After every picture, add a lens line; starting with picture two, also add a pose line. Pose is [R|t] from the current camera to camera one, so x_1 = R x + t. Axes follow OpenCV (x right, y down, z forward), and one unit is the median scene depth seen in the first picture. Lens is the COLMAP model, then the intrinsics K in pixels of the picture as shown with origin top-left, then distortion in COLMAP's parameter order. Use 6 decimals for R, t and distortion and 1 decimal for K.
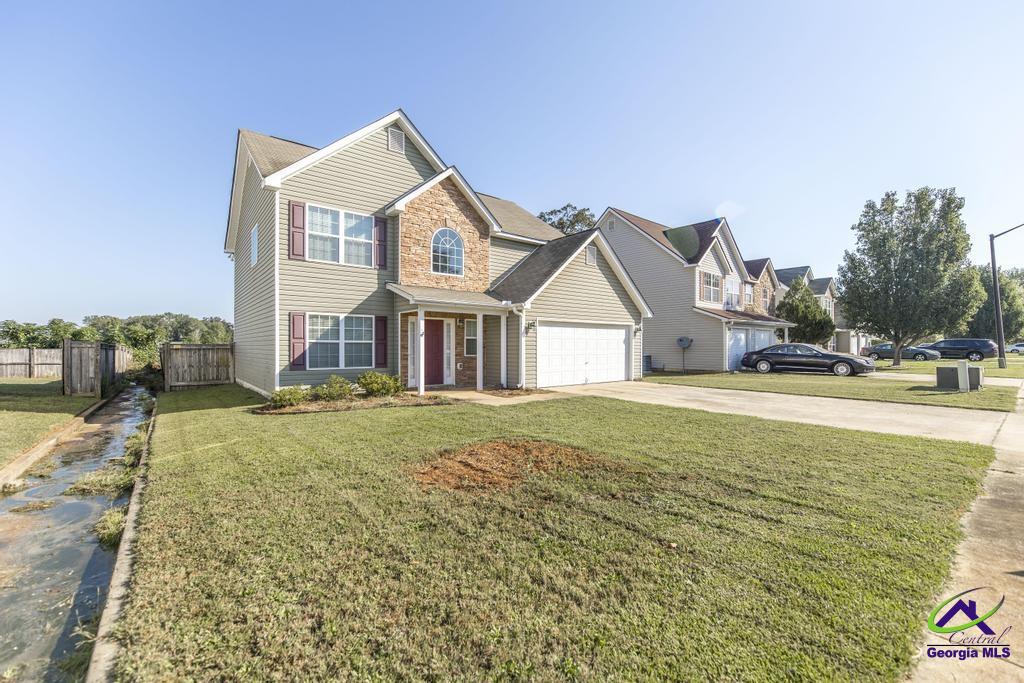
lens RADIAL K [[427.2, 0, 506.7], [0, 427.2, 343.1], [0, 0, 1]] dist [-0.000167, -0.000053]
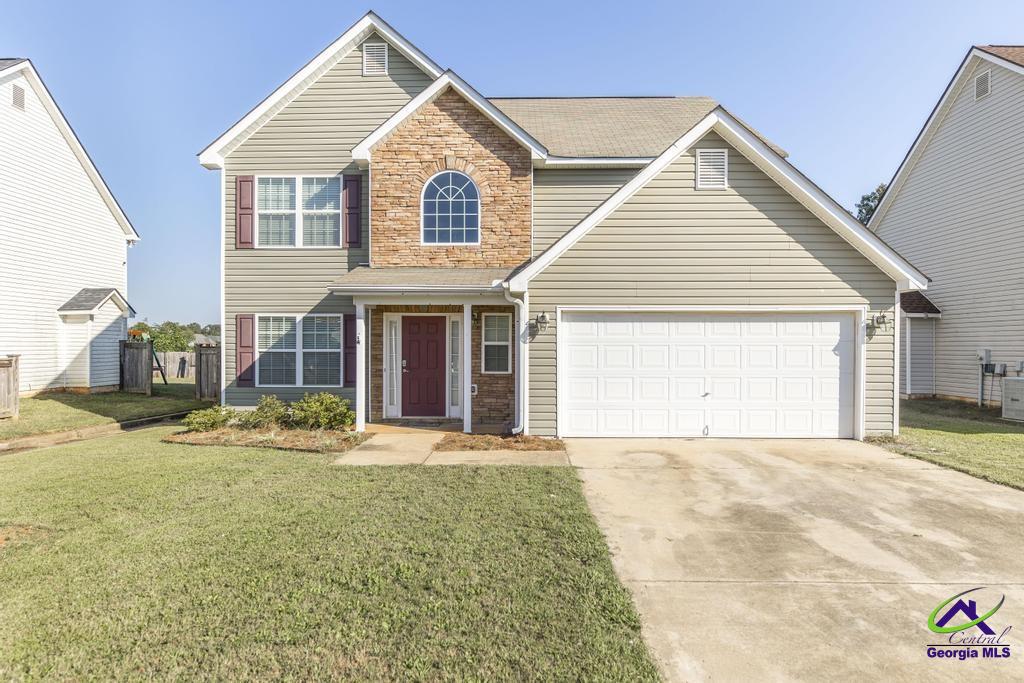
lens RADIAL K [[577.9, 0, 505.9], [0, 577.9, 347.2], [0, 0, 1]] dist [-0.003306, 0.003197]
pose [[0.766488, 0.002081, -0.642255, 0.498353], [0.003952, 0.999961, 0.007956, -0.014987], [0.642246, -0.008636, 0.766450, 0.414685]]
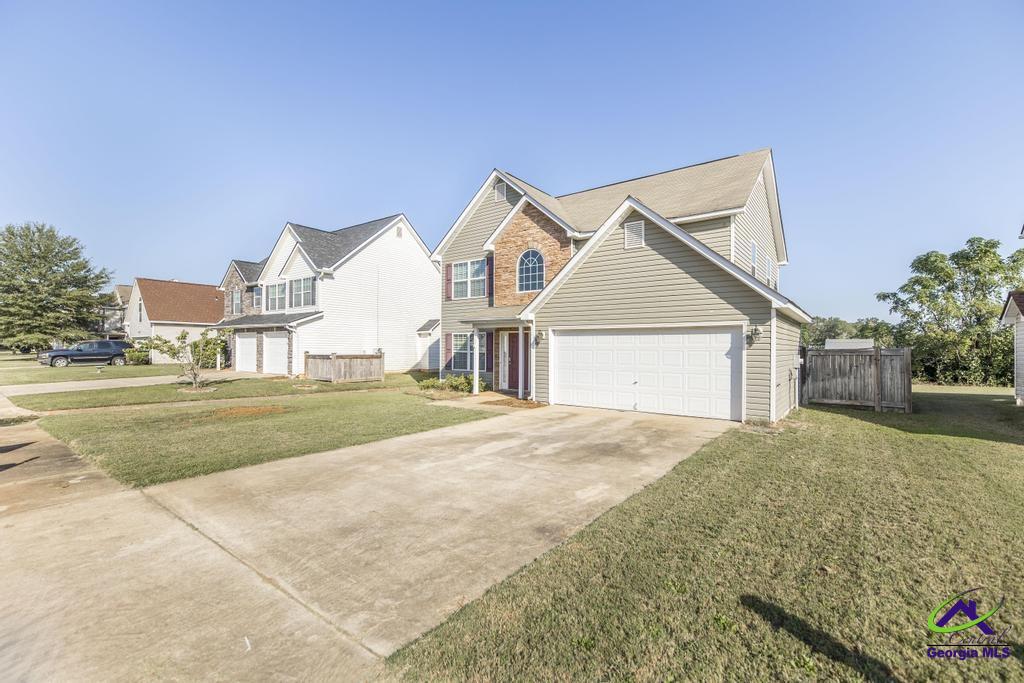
lens RADIAL K [[440.3, 0, 512.7], [0, 440.3, 347.0], [0, 0, 1]] dist [-0.003628, -0.000046]
pose [[0.249519, -0.001095, -0.968369, 0.995200], [0.002440, 0.999997, -0.000502, -0.017253], [0.968367, -0.002238, 0.249521, 0.705845]]
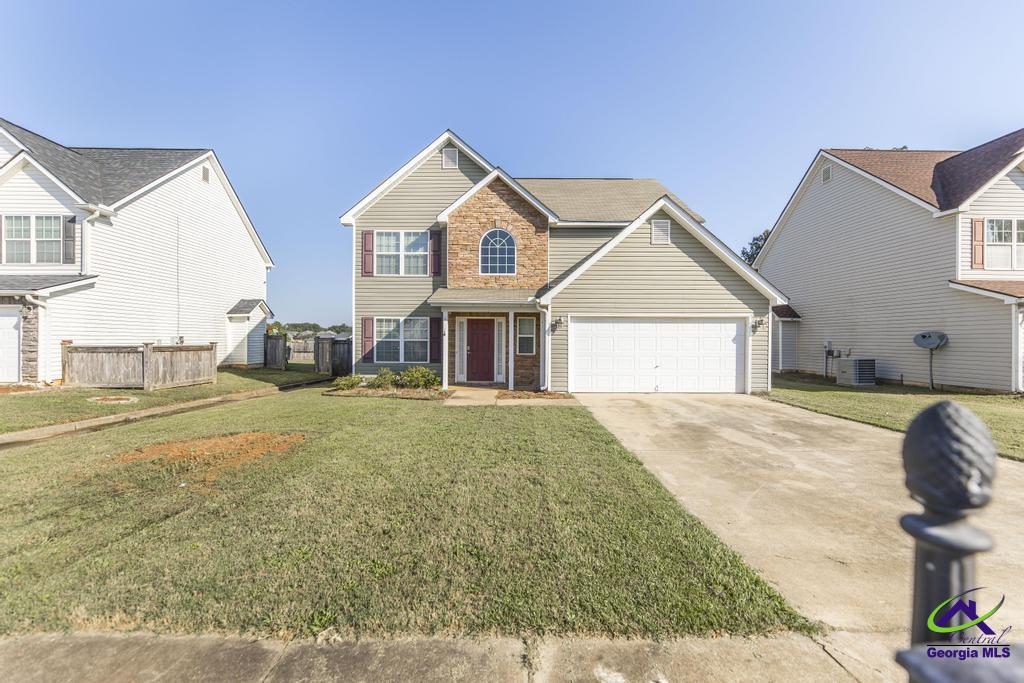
lens RADIAL K [[413.9, 0, 508.7], [0, 413.9, 339.3], [0, 0, 1]] dist [0.000754, 0.000308]
pose [[0.777888, 0.002798, -0.628396, 0.529572], [0.000723, 0.999985, 0.005348, -0.010844], [0.628402, -0.004615, 0.777875, 0.258201]]
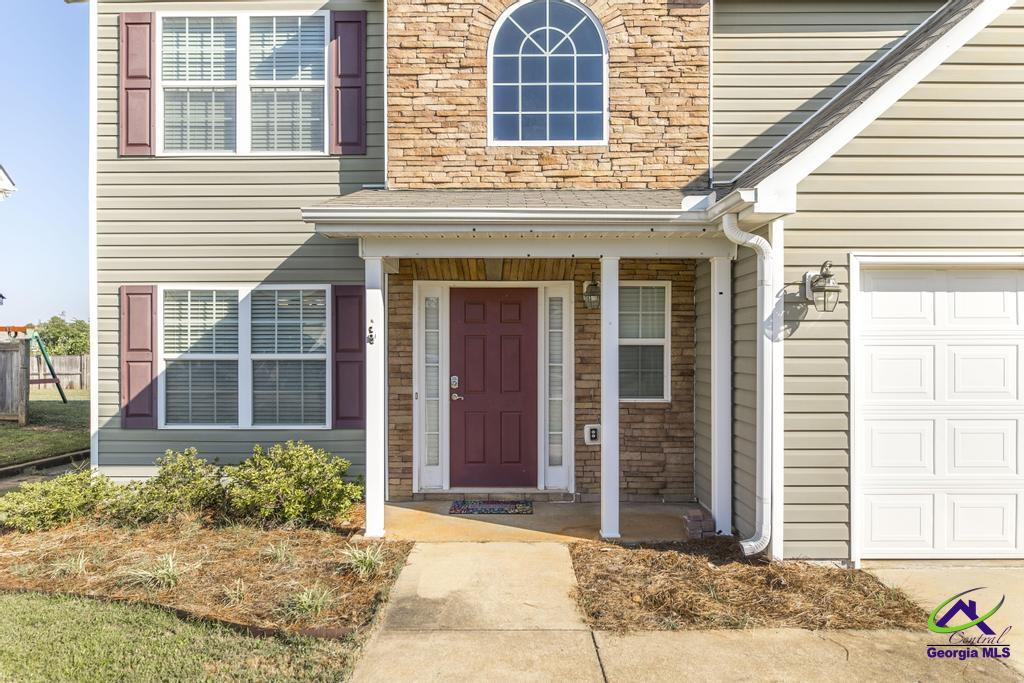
lens RADIAL K [[652.1, 0, 506.2], [0, 652.1, 347.4], [0, 0, 1]] dist [-0.000531, -0.002892]
pose [[0.775928, 0.000203, -0.630822, 0.149725], [0.006417, 0.999946, 0.008214, -0.014353], [0.630789, -0.010422, 0.775884, 0.634454]]
